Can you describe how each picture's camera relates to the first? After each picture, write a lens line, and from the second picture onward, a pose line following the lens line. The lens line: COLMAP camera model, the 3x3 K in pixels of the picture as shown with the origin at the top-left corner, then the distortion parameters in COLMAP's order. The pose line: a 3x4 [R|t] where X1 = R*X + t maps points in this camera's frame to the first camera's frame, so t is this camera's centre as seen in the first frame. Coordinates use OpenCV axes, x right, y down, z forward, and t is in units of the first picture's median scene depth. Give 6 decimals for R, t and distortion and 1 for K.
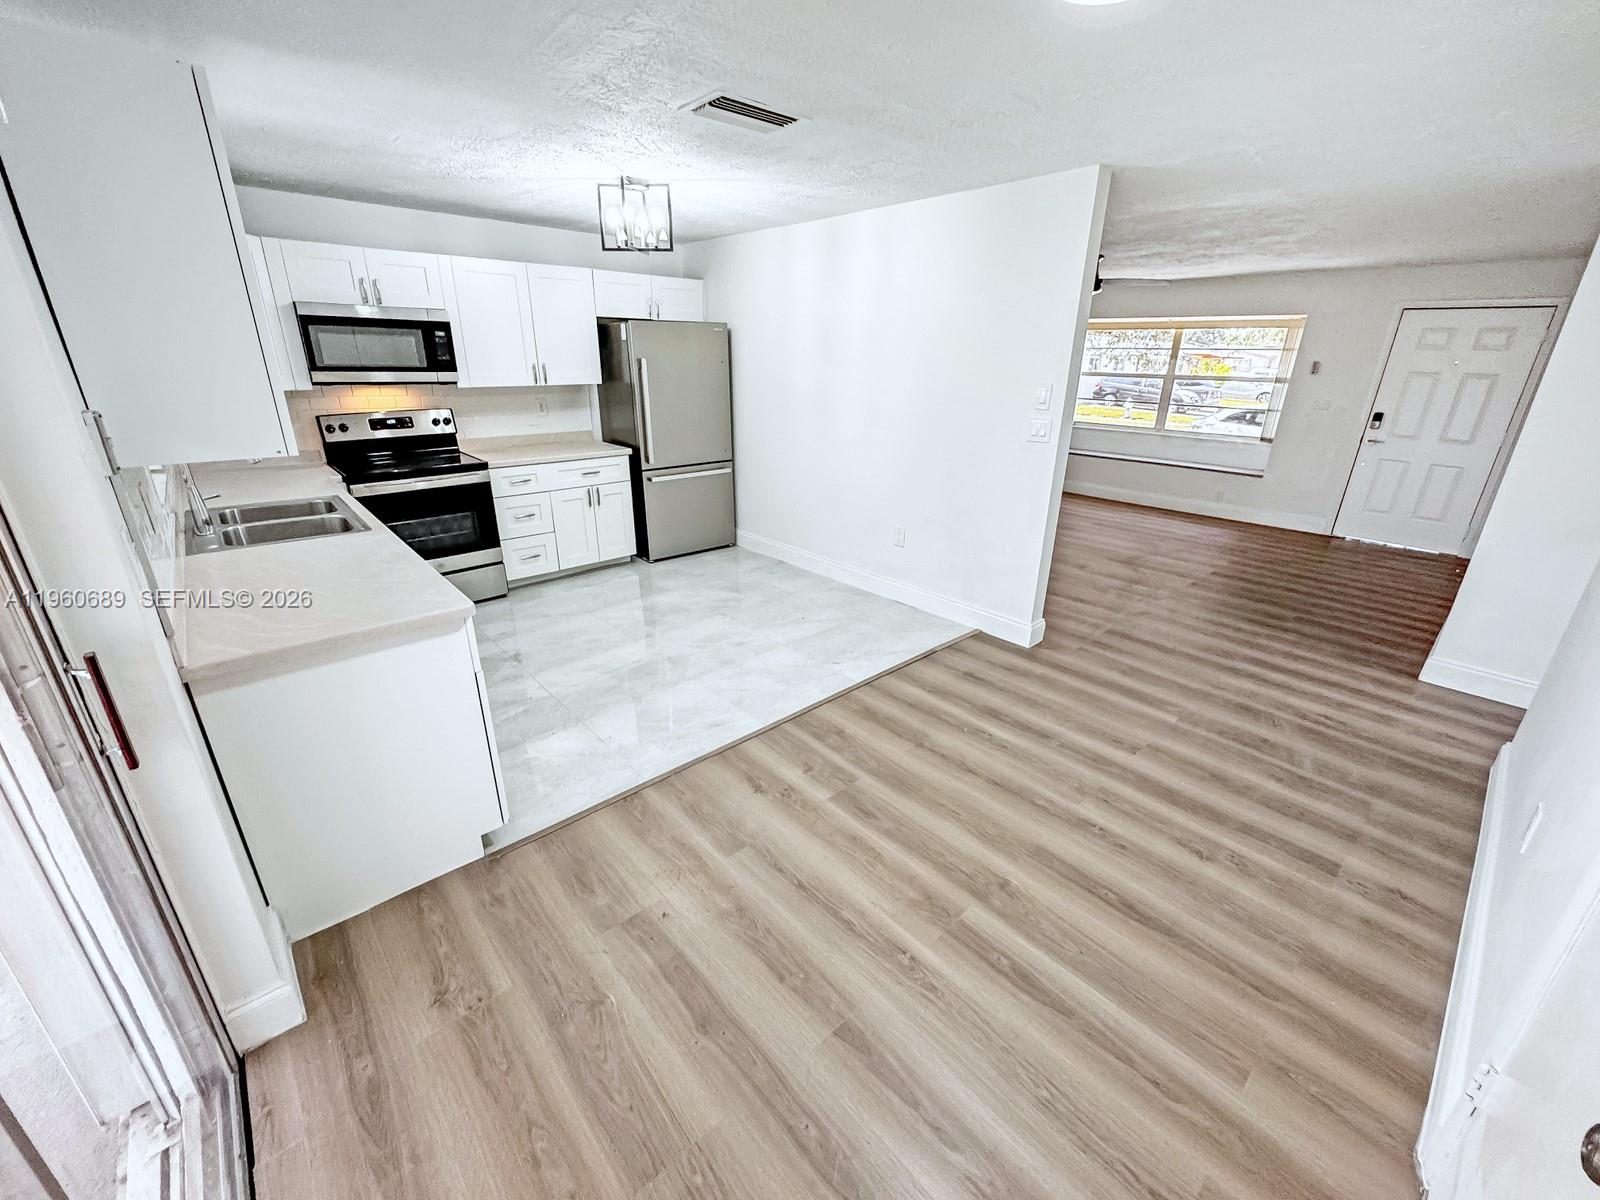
lens RADIAL K [[651.2, 0, 801.6], [0, 651.2, 597.8], [0, 0, 1]] dist [-0.000136, -0.000084]
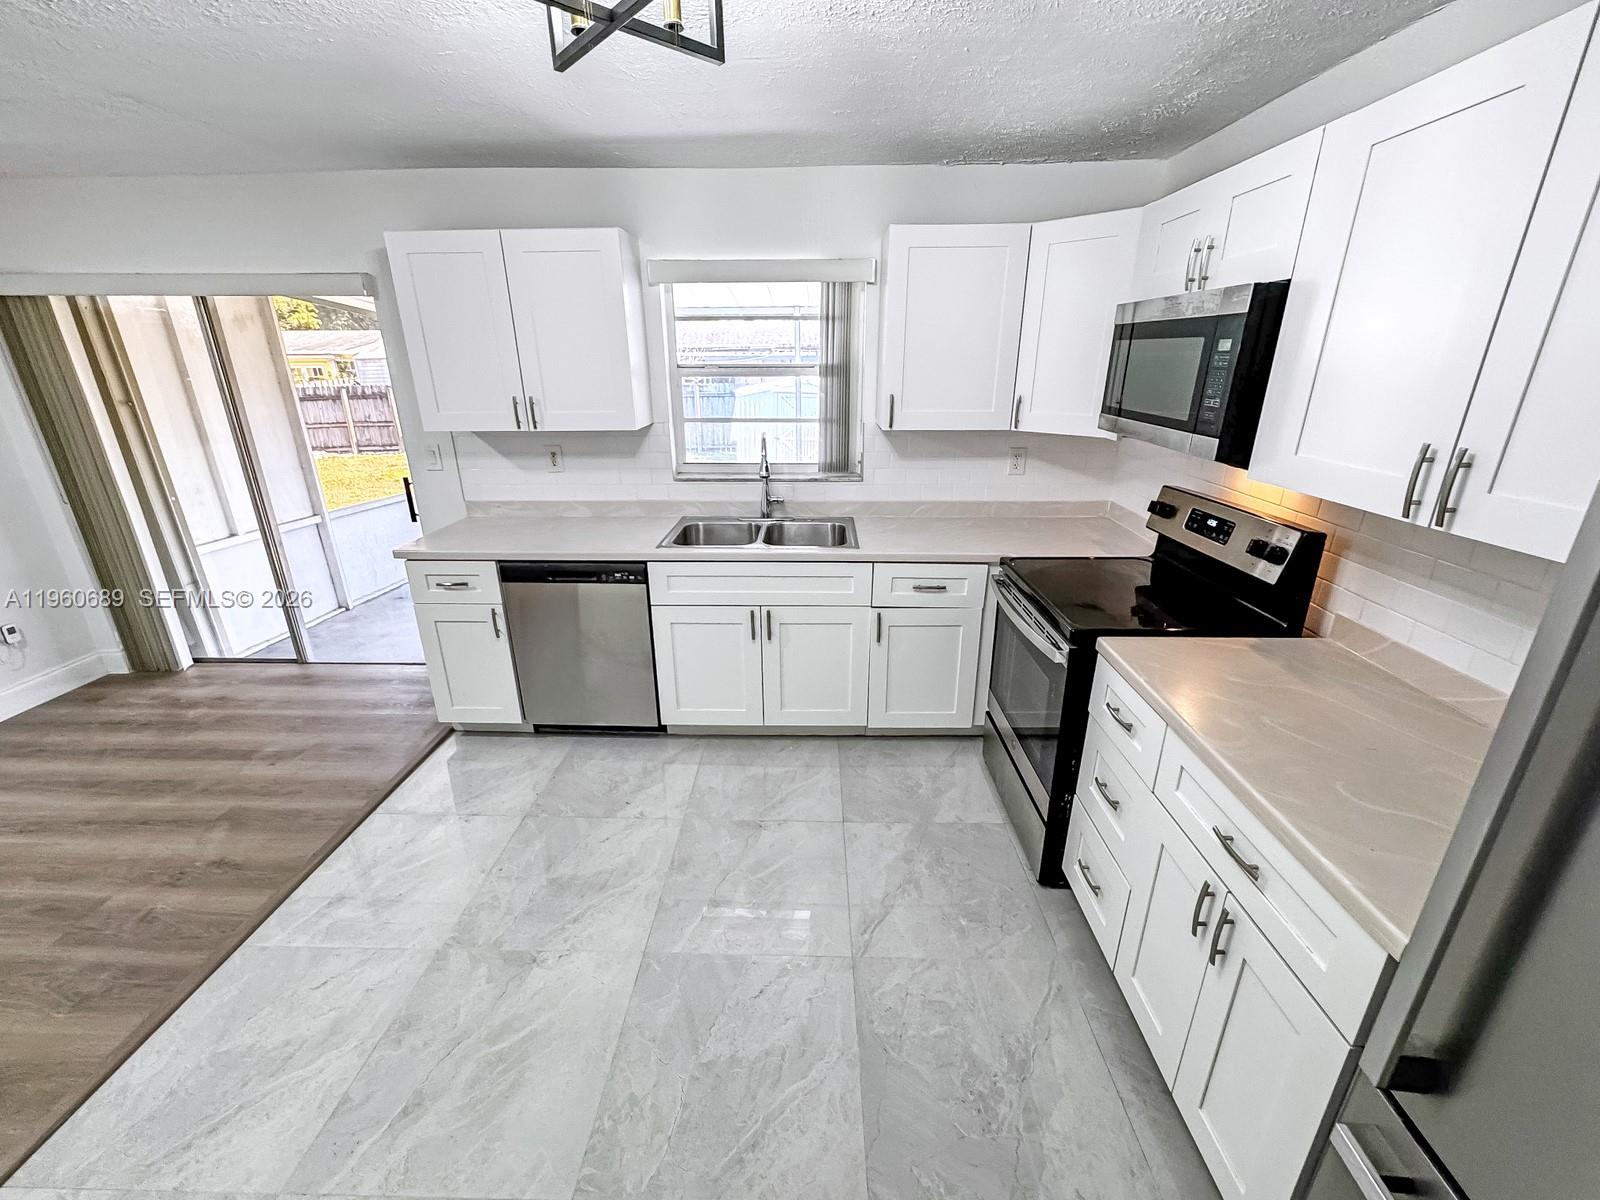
lens RADIAL K [[651.2, 0, 801.6], [0, 651.2, 597.8], [0, 0, 1]] dist [-0.000136, -0.000084]
pose [[-0.684323, 0.239030, -0.688888, -0.047740], [-0.263532, 0.799814, 0.539304, -0.388526], [0.679892, 0.550602, -0.484339, 0.998135]]
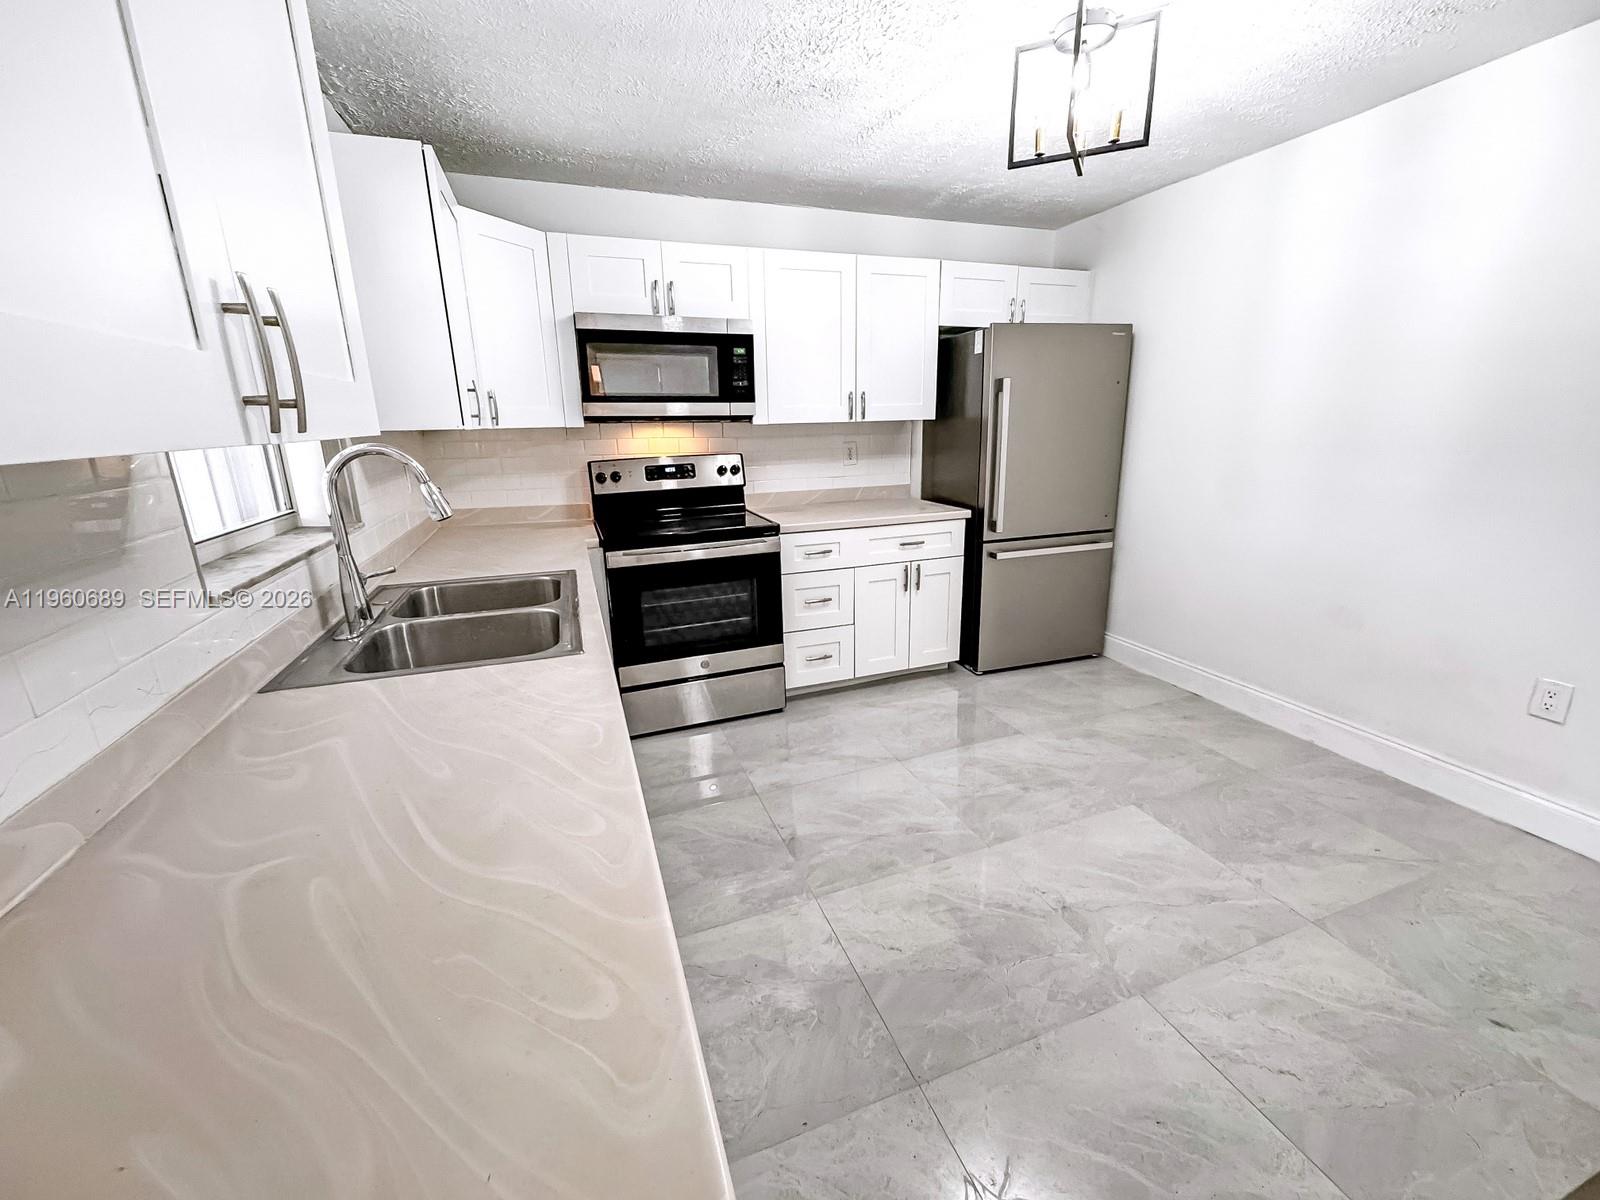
lens RADIAL K [[651.2, 0, 801.6], [0, 651.2, 597.8], [0, 0, 1]] dist [-0.000136, -0.000084]
pose [[0.926529, 0.067773, -0.370069, -0.179363], [-0.102302, 0.991962, -0.074466, -0.073717], [0.362048, 0.106853, 0.926015, 0.336404]]
